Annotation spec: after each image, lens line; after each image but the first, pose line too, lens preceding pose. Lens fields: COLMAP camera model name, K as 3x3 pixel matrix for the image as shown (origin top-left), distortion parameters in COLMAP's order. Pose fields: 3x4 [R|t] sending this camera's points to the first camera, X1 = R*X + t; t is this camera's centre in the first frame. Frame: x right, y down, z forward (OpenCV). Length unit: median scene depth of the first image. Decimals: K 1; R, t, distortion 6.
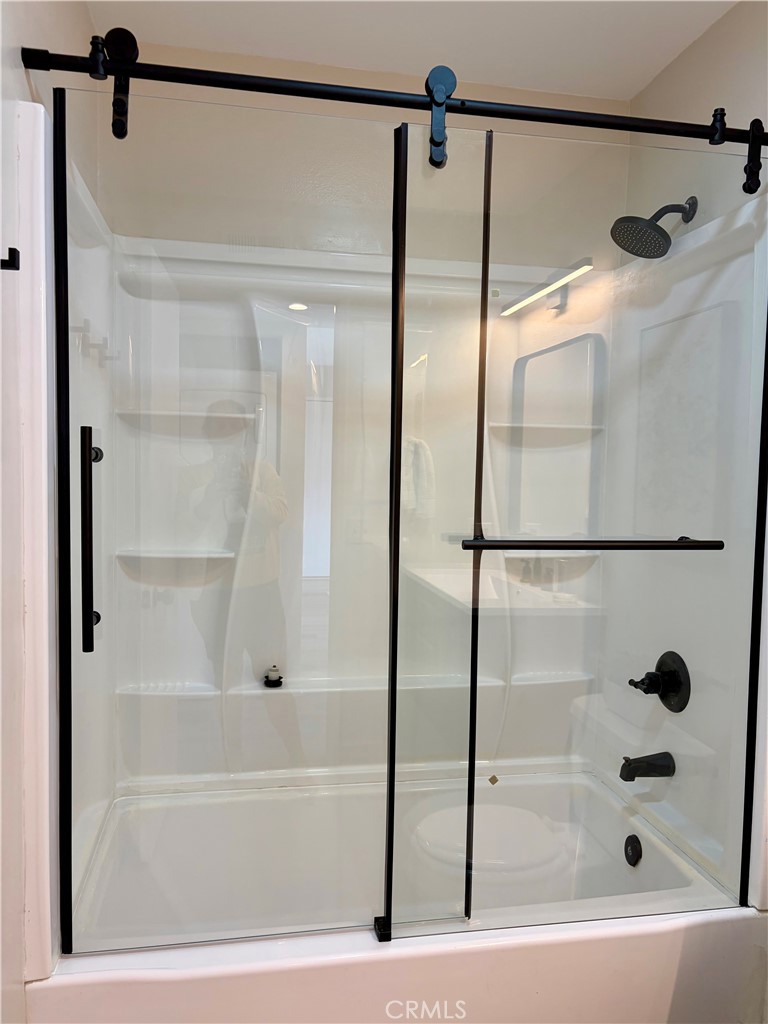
lens RADIAL K [[776.4, 0, 383.2], [0, 776.4, 513.2], [0, 0, 1]] dist [0.011832, -0.002860]
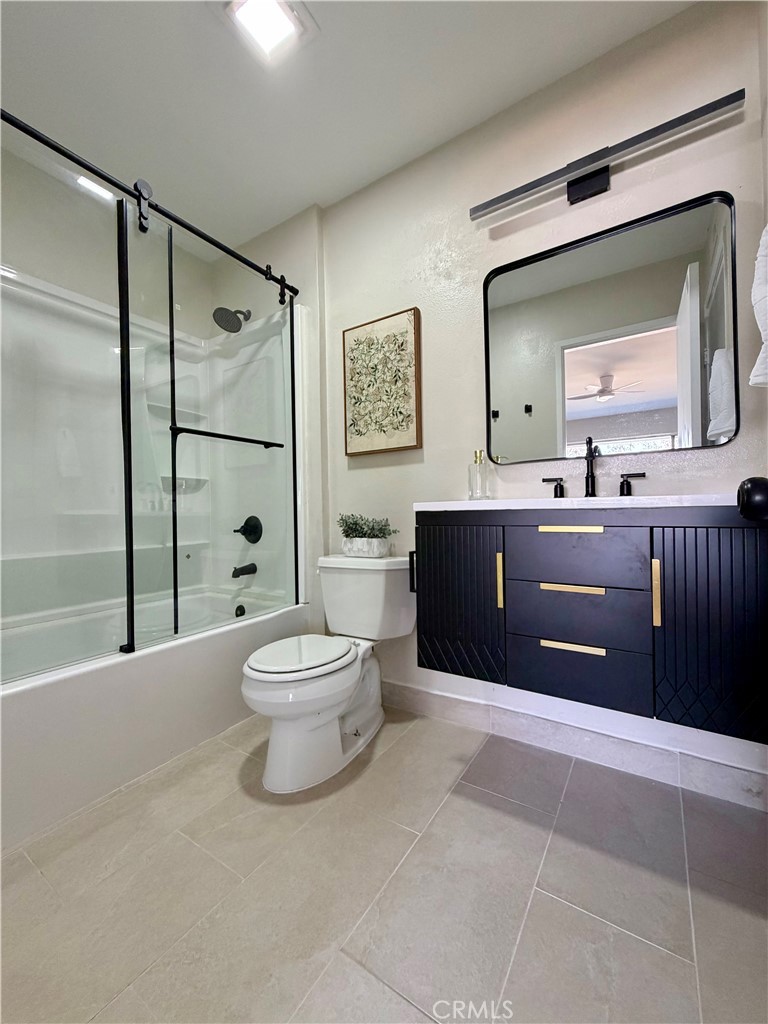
lens RADIAL K [[408.0, 0, 386.1], [0, 408.0, 512.4], [0, 0, 1]] dist [0.001305, -0.000526]
pose [[0.688373, -0.033207, 0.724596, -0.237086], [0.076100, 0.996745, -0.026616, 0.278881], [-0.721354, 0.073464, 0.688660, -0.063196]]
